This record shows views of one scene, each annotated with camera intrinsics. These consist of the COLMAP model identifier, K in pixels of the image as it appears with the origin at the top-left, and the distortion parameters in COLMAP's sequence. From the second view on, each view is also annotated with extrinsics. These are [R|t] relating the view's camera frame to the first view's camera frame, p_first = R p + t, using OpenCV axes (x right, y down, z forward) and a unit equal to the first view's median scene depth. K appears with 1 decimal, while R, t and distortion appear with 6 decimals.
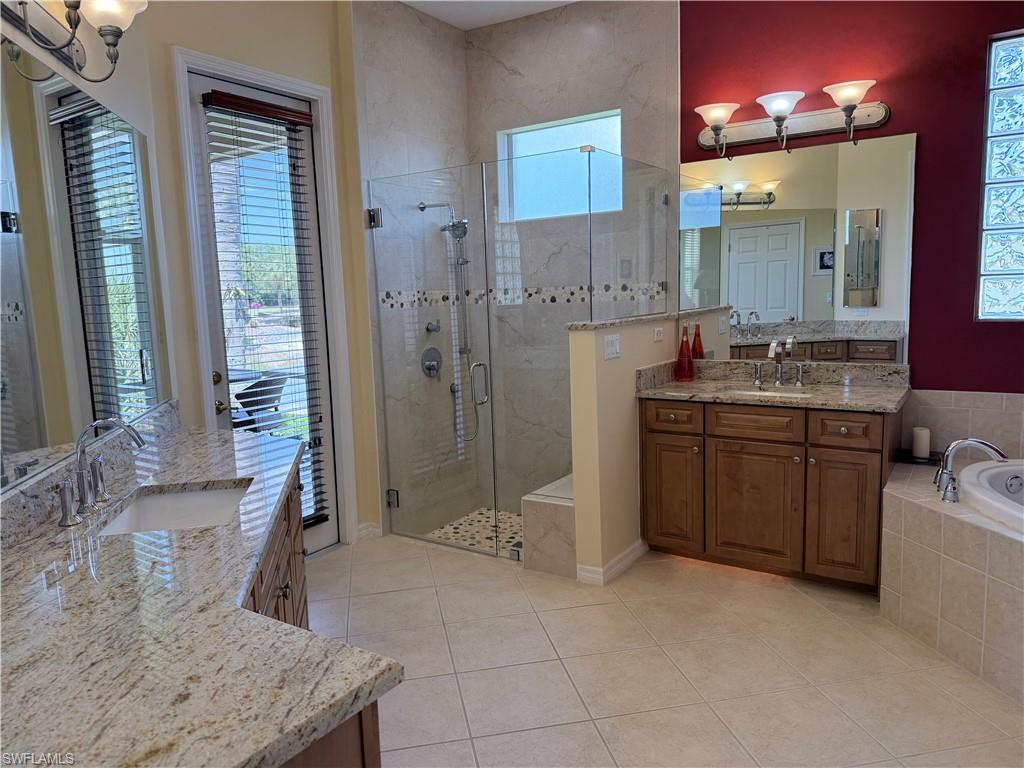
lens RADIAL K [[710.5, 0, 507.3], [0, 710.5, 386.3], [0, 0, 1]] dist [0.093548, -0.136090]
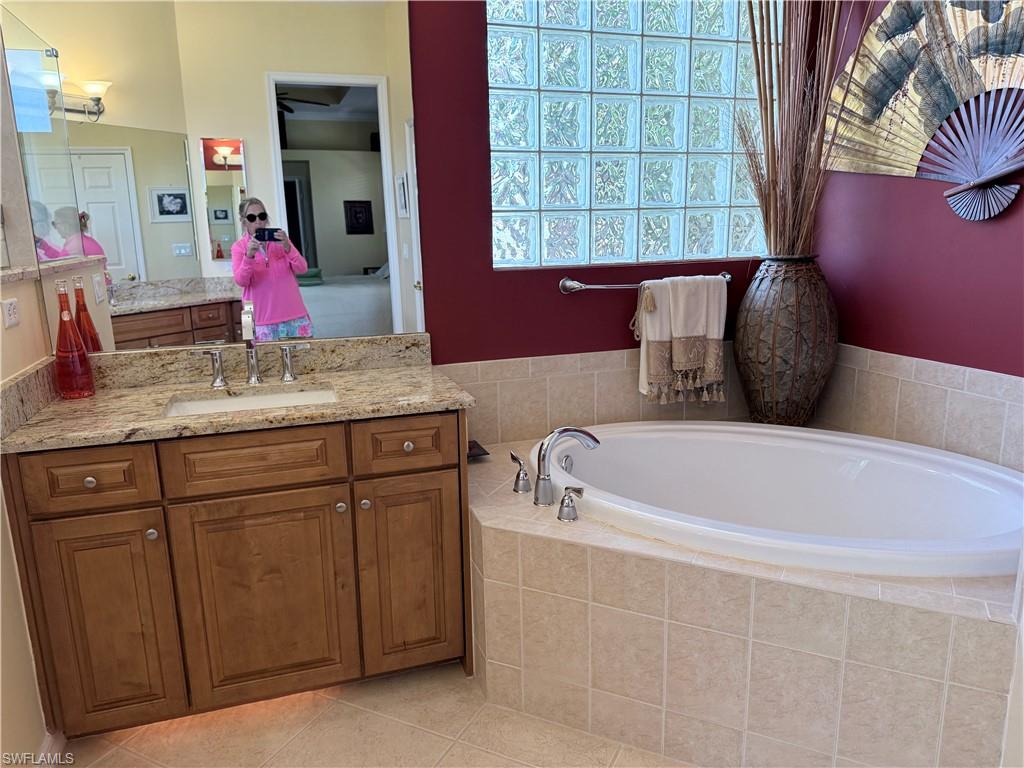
lens RADIAL K [[710.5, 0, 507.3], [0, 710.5, 386.3], [0, 0, 1]] dist [0.093548, -0.136090]
pose [[0.608776, -0.148977, 0.779229, 0.033580], [0.105165, 0.988696, 0.106864, -0.044946], [-0.786341, 0.016892, 0.617562, 0.491580]]
